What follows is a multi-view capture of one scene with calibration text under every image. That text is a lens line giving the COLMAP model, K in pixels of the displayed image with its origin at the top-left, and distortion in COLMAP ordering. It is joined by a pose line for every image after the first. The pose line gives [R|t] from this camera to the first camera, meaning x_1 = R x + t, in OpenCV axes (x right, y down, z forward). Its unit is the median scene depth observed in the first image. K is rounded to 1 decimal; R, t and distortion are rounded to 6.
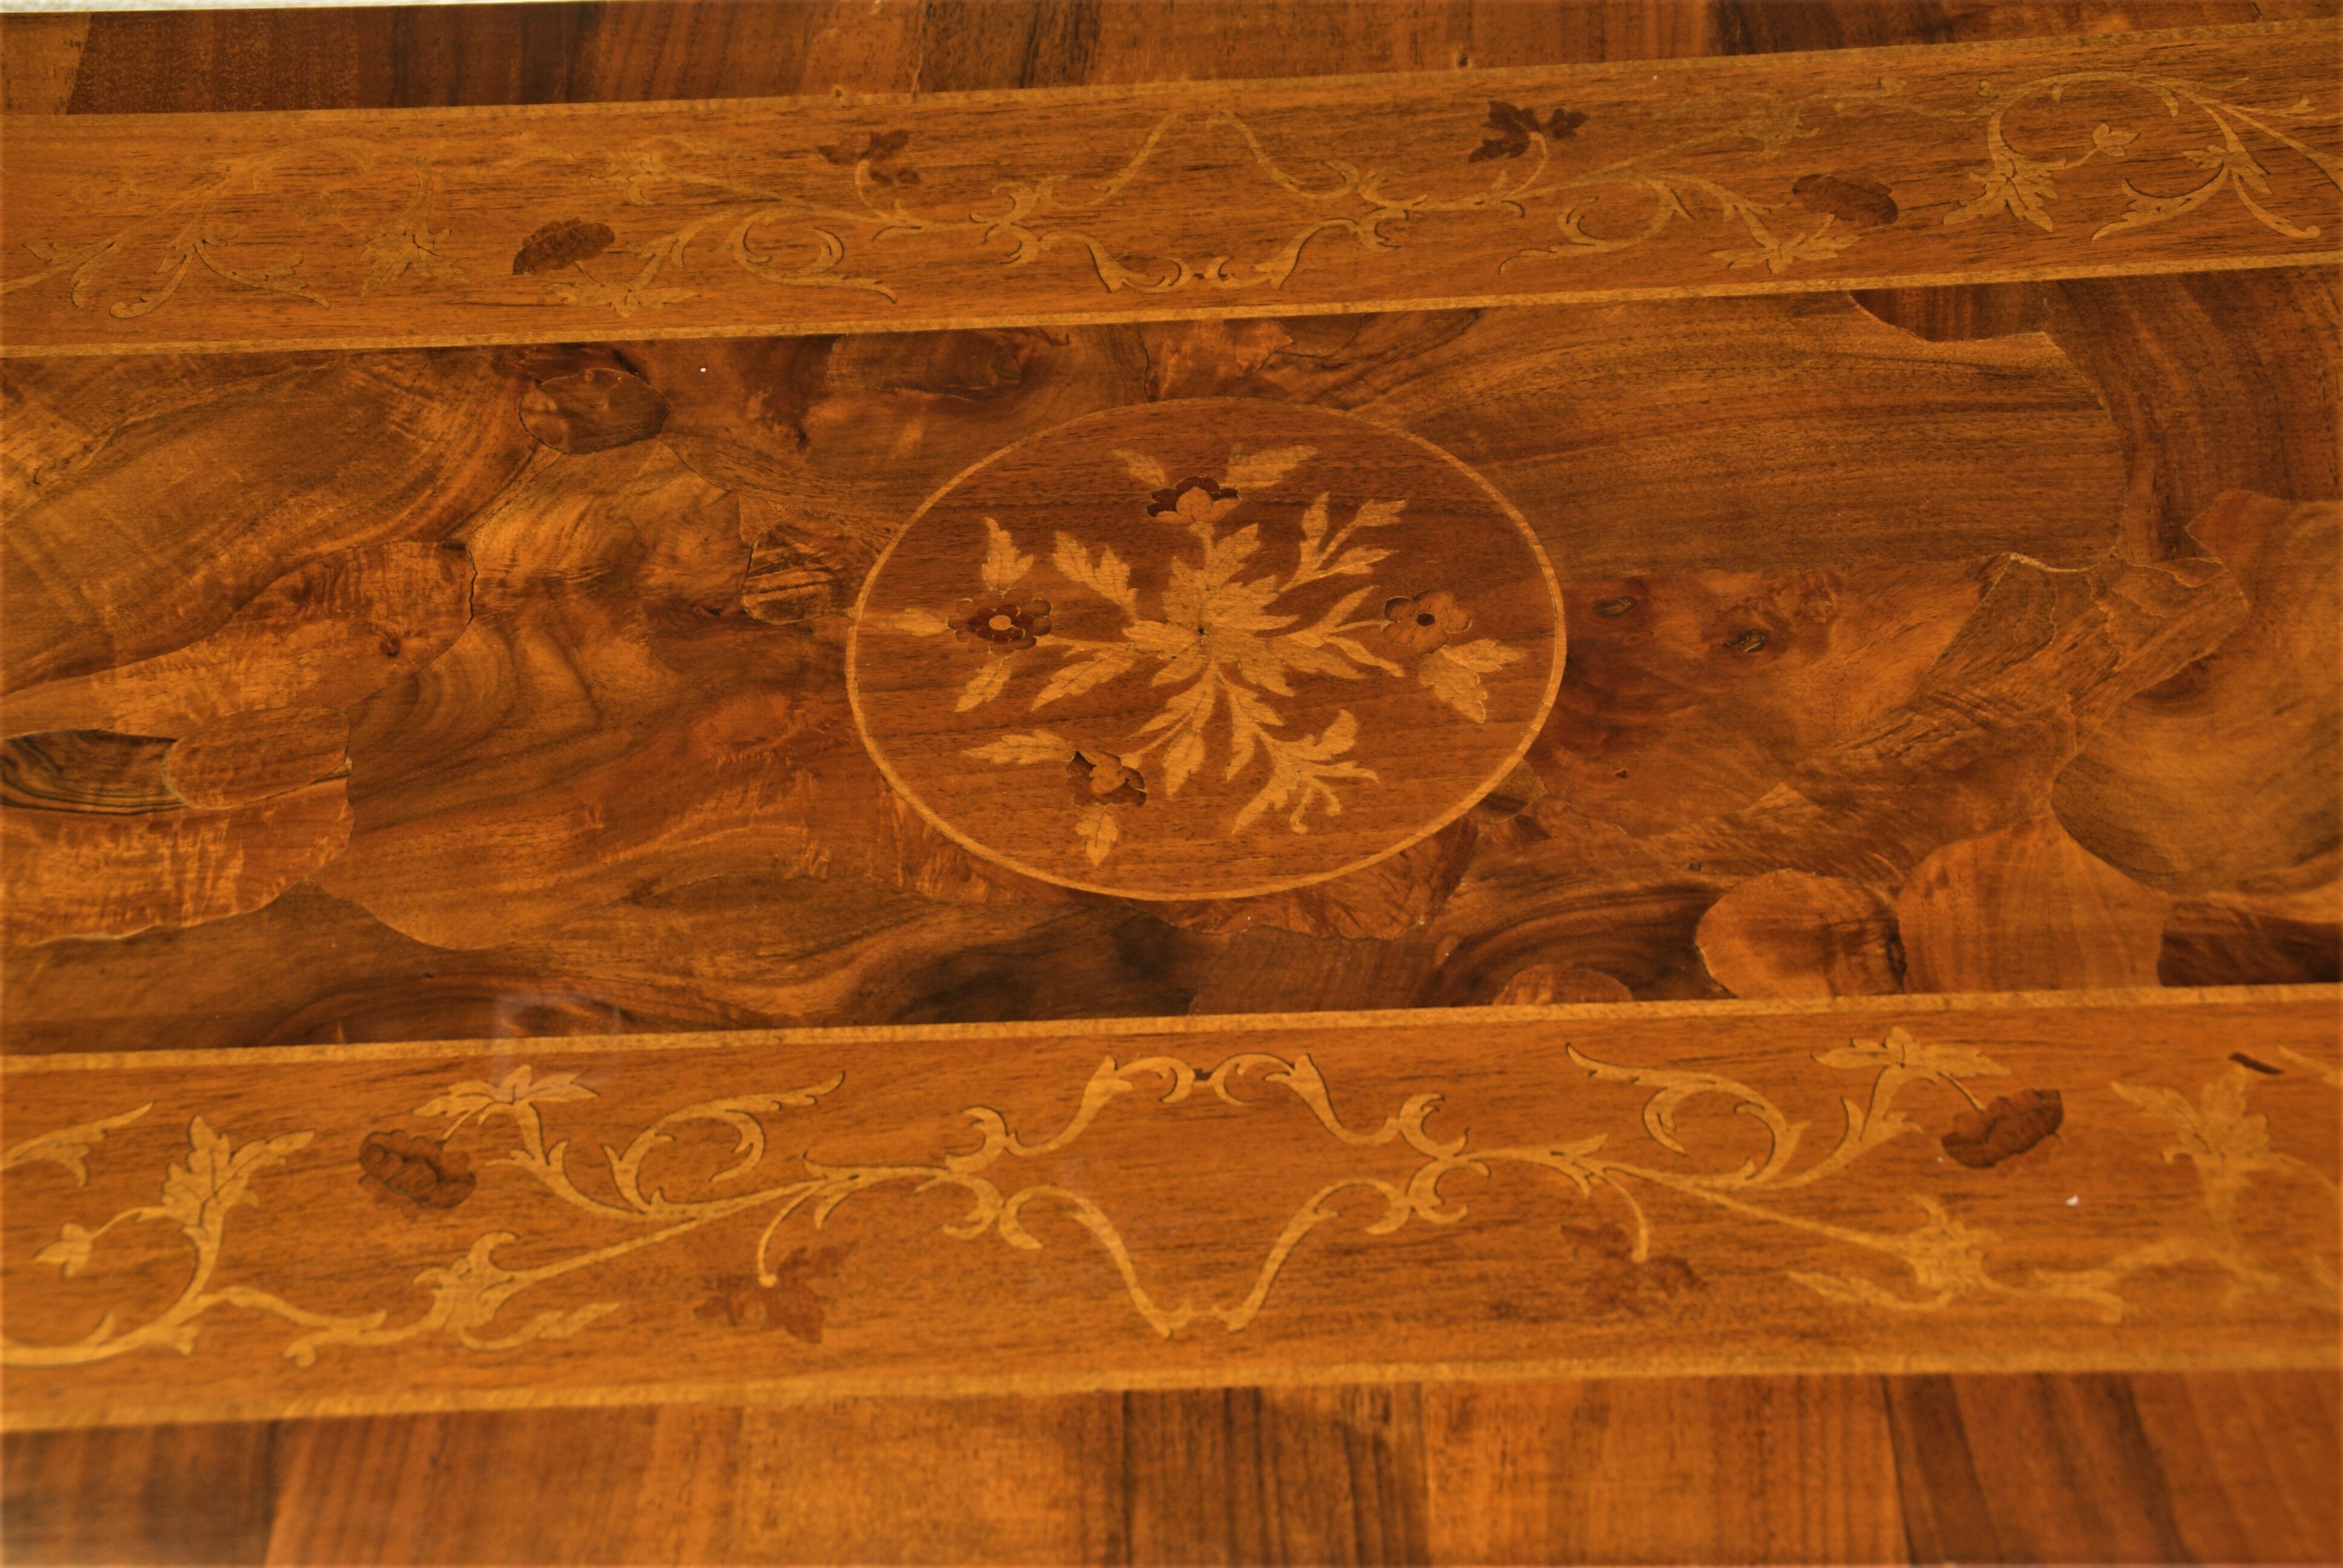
lens RADIAL K [[4163.3, 0, 1184.3], [0, 4163.3, 828.9], [0, 0, 1]] dist [0.264753, 0.000000]
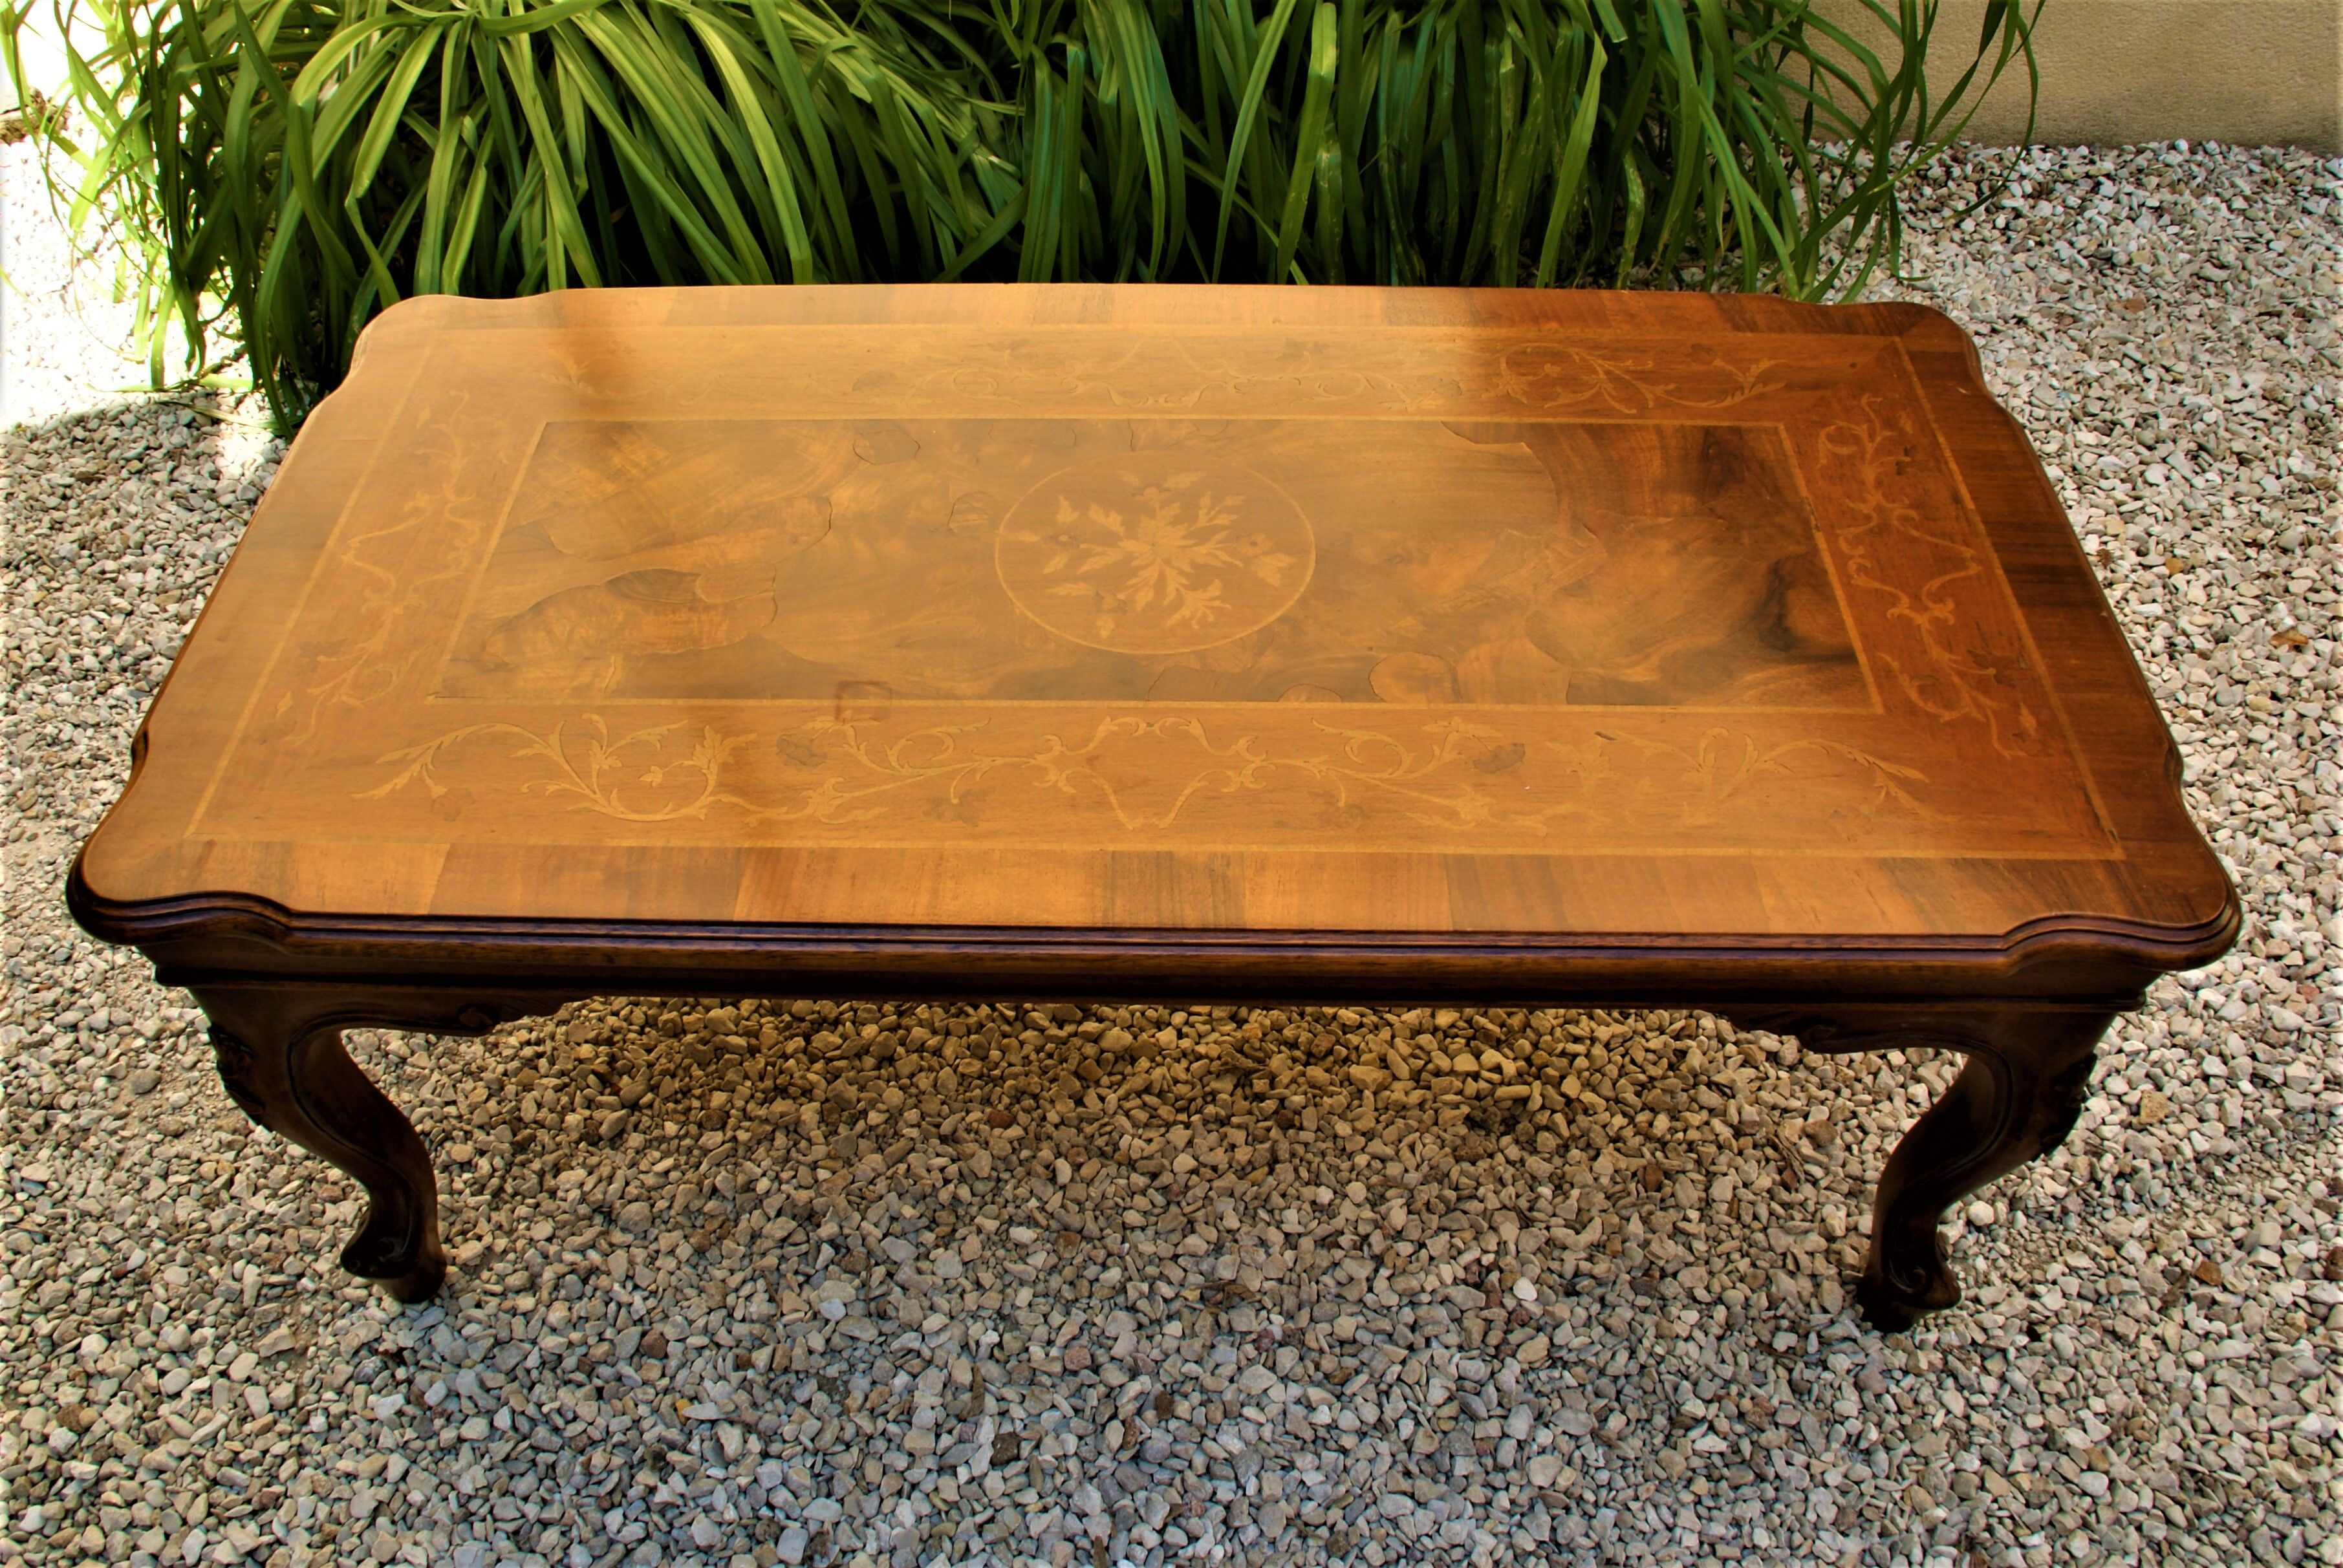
lens RADIAL K [[1944.8, 0, 1168.8], [0, 1944.8, 791.9], [0, 0, 1]] dist [-0.134582, 0.018454]
pose [[0.998577, 0.041273, 0.033761, -0.017722], [-0.041077, 0.999135, -0.006489, 0.092633], [-0.033999, 0.005093, 0.999409, -0.041988]]
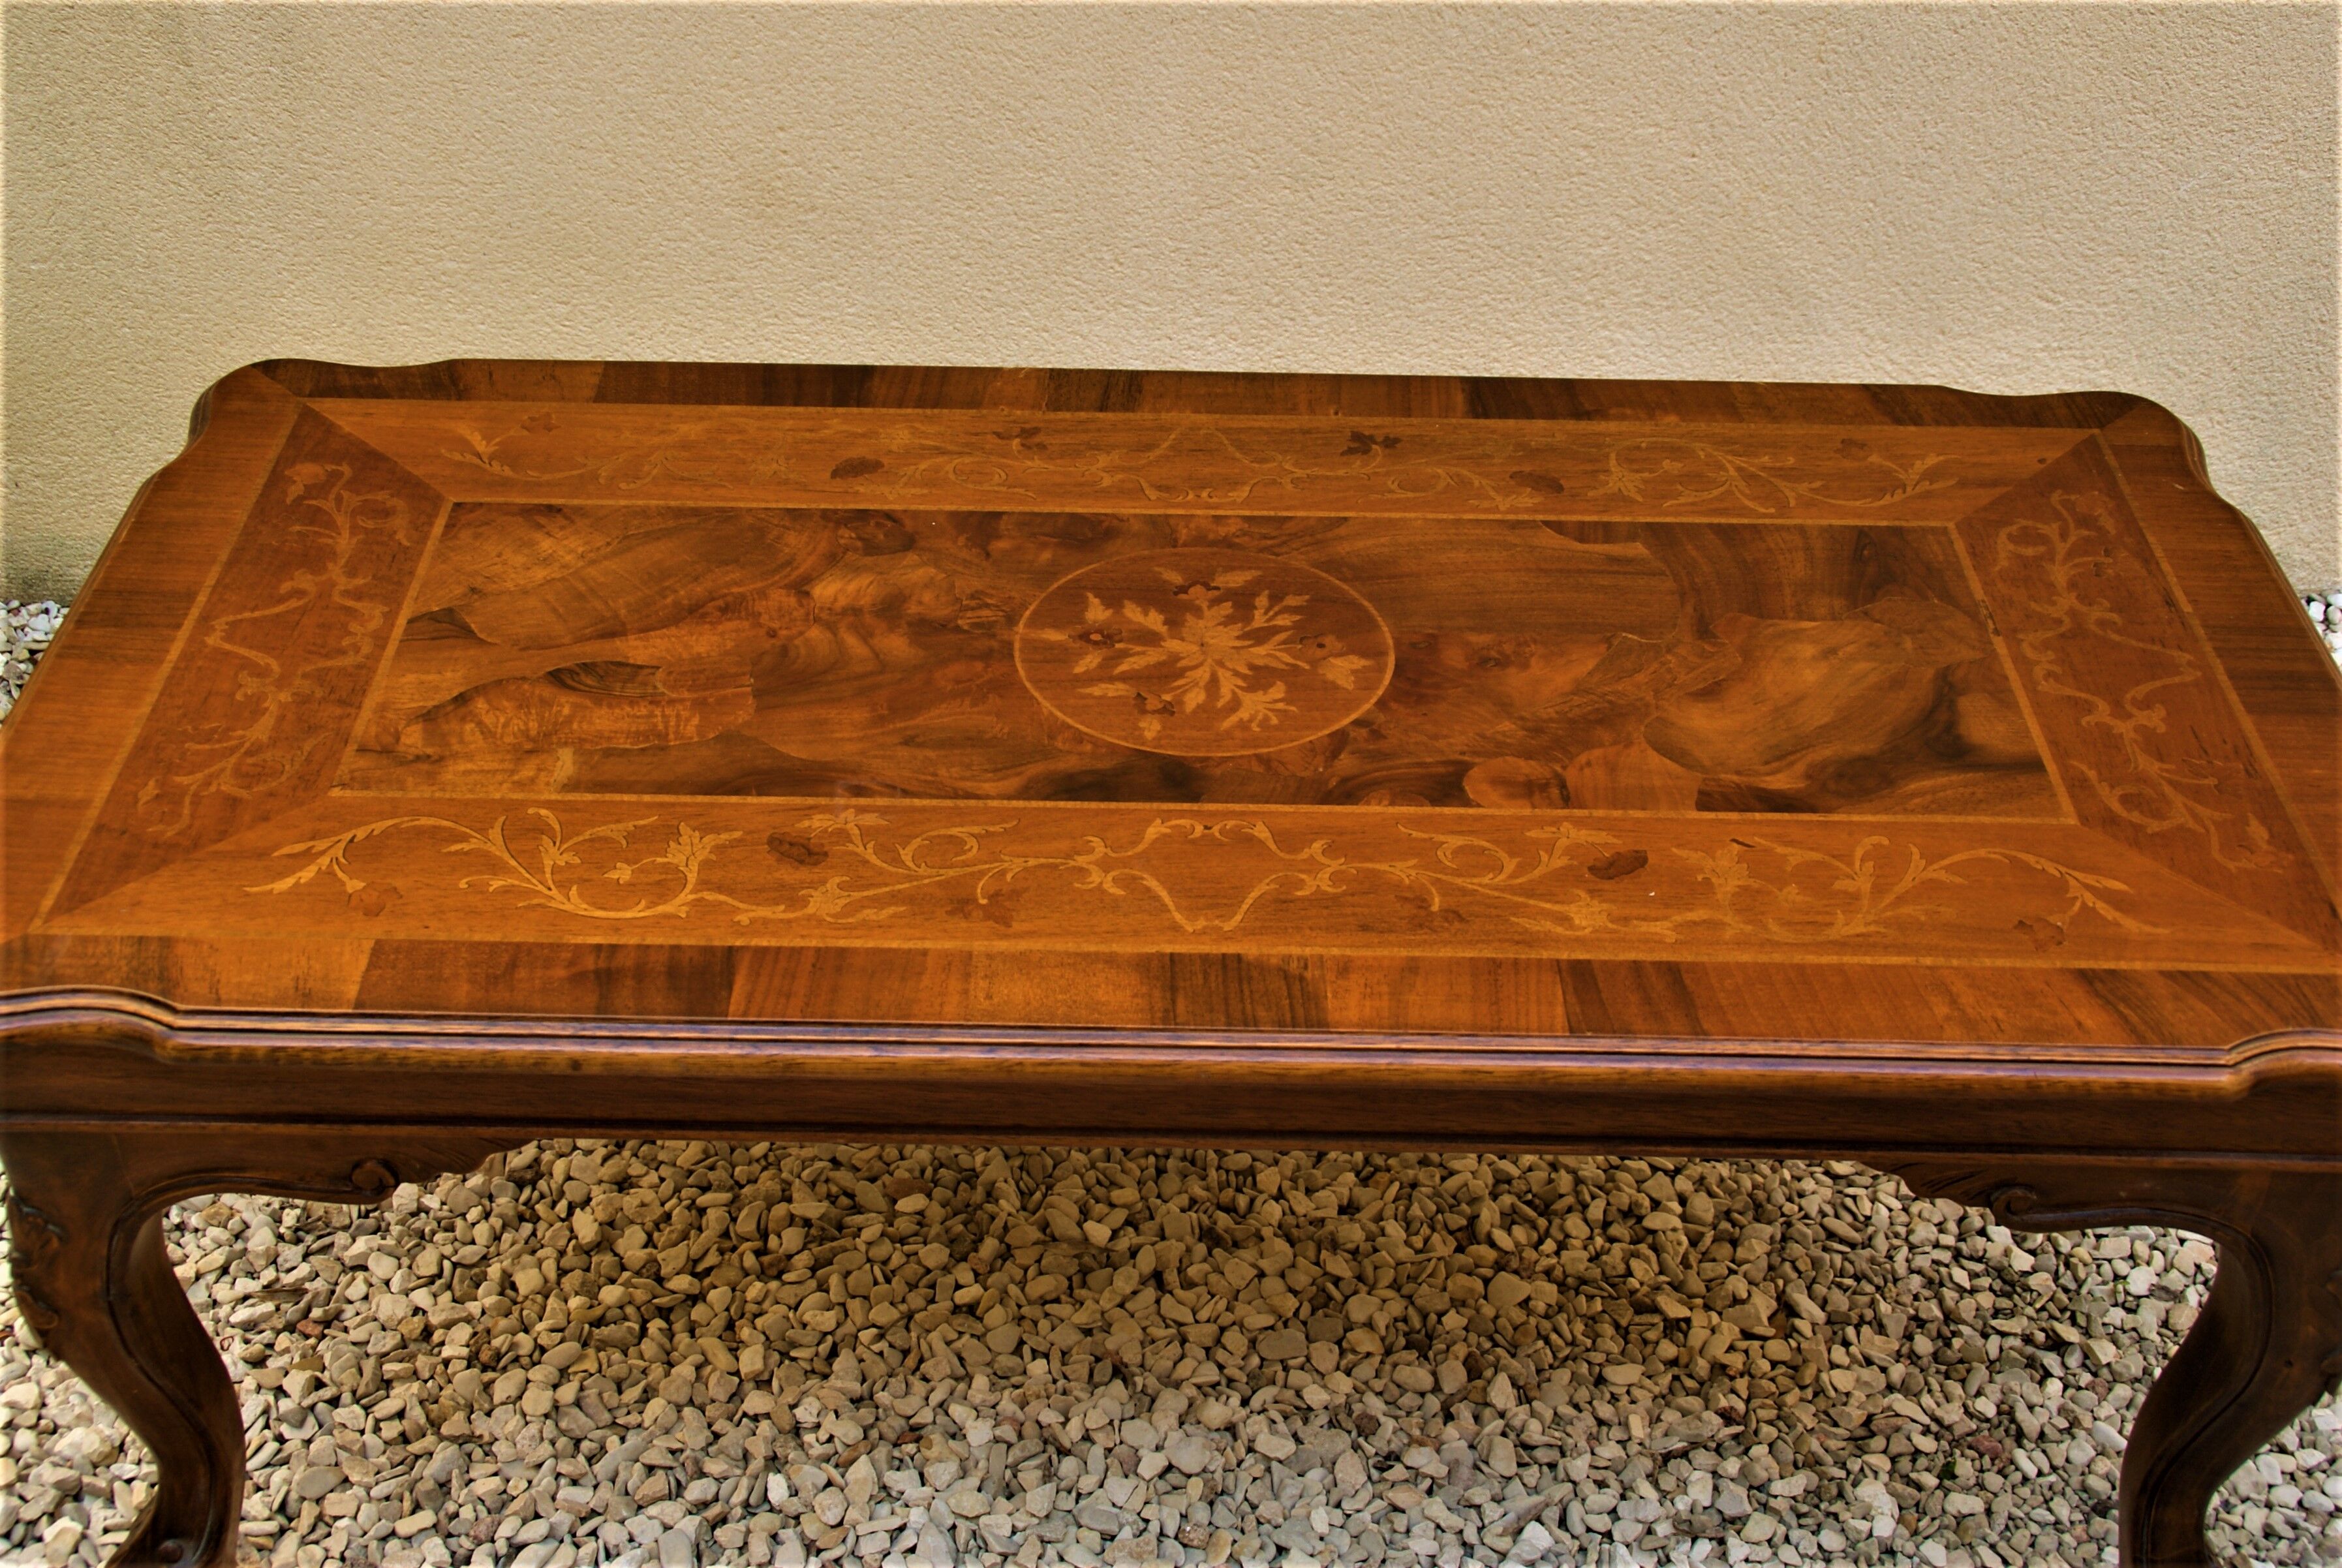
lens RADIAL K [[2912.8, 0, 1174.6], [0, 2912.8, 814.1], [0, 0, 1]] dist [0.026306, 0.000000]
pose [[0.997009, 0.057072, 0.052119, -0.073996], [-0.046940, 0.982853, -0.178313, 0.267397], [-0.061402, 0.175334, 0.982592, -0.287893]]
